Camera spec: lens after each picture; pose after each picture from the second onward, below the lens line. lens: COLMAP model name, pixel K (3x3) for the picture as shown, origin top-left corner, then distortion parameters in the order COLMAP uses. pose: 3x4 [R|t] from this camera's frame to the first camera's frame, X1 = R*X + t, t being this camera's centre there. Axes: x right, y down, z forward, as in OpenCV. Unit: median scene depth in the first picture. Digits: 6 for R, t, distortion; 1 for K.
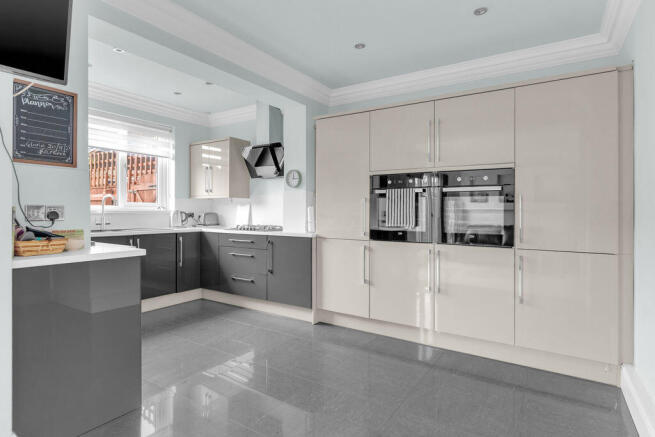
lens RADIAL K [[352.9, 0, 333.2], [0, 352.9, 207.8], [0, 0, 1]] dist [0.002793, 0.000640]
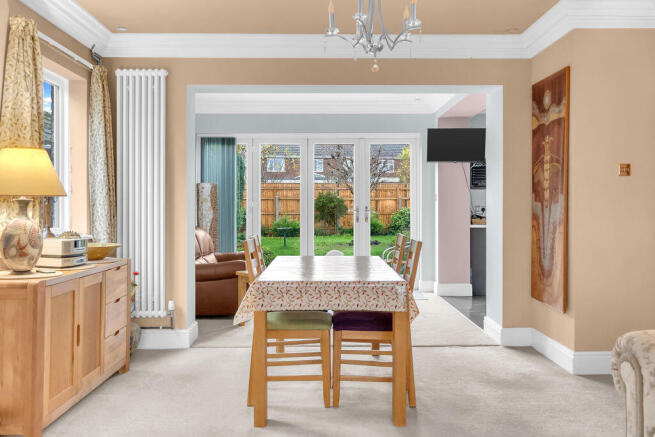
lens RADIAL K [[599.0, 0, 335.7], [0, 599.0, 220.7], [0, 0, 1]] dist [0.000408, 0.000000]
pose [[0.536530, 0.011199, -0.843807, 1.195304], [0.017345, 0.999554, 0.024295, -0.011667], [0.843703, -0.027671, 0.536096, -1.158576]]
